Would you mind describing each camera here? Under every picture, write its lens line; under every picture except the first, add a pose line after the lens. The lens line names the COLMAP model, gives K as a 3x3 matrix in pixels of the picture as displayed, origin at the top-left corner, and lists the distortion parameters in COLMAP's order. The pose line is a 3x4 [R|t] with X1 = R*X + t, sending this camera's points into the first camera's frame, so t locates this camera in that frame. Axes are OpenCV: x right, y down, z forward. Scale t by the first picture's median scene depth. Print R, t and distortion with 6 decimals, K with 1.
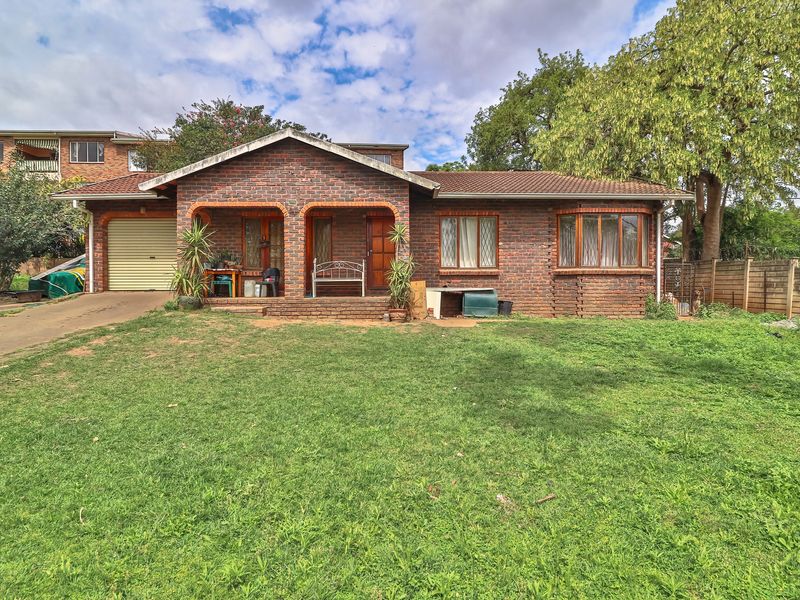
lens RADIAL K [[460.8, 0, 405.8], [0, 460.8, 290.7], [0, 0, 1]] dist [-0.003560, -0.001551]
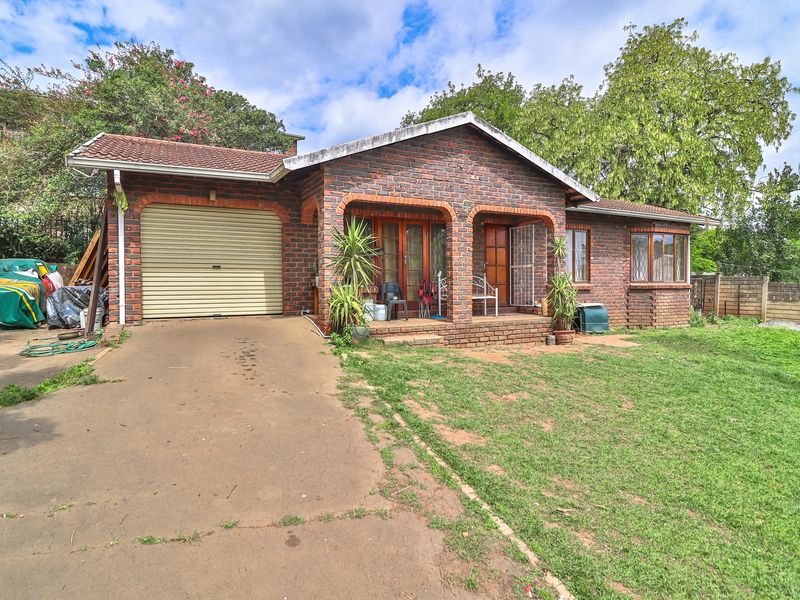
lens RADIAL K [[466.1, 0, 405.9], [0, 466.1, 290.3], [0, 0, 1]] dist [0.001638, -0.013644]
pose [[0.893086, -0.008732, 0.449801, -0.658704], [0.010359, 0.999946, -0.001154, -0.037616], [-0.449767, 0.005690, 0.893128, 0.295844]]
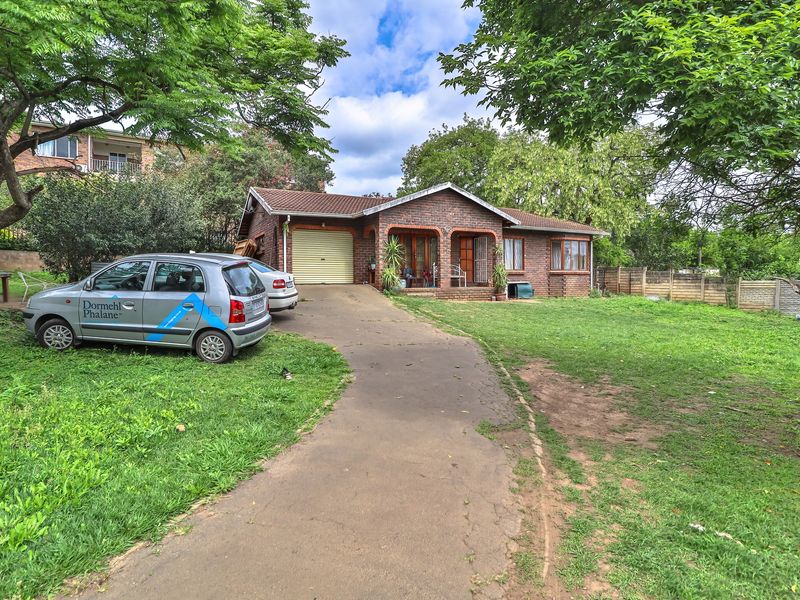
lens RADIAL K [[466.1, 0, 405.9], [0, 466.1, 290.3], [0, 0, 1]] dist [0.001638, -0.013644]
pose [[0.891744, -0.009766, 0.452435, -1.028373], [0.010790, 0.999942, 0.000319, 0.021631], [-0.452412, 0.004598, 0.891797, -0.349102]]
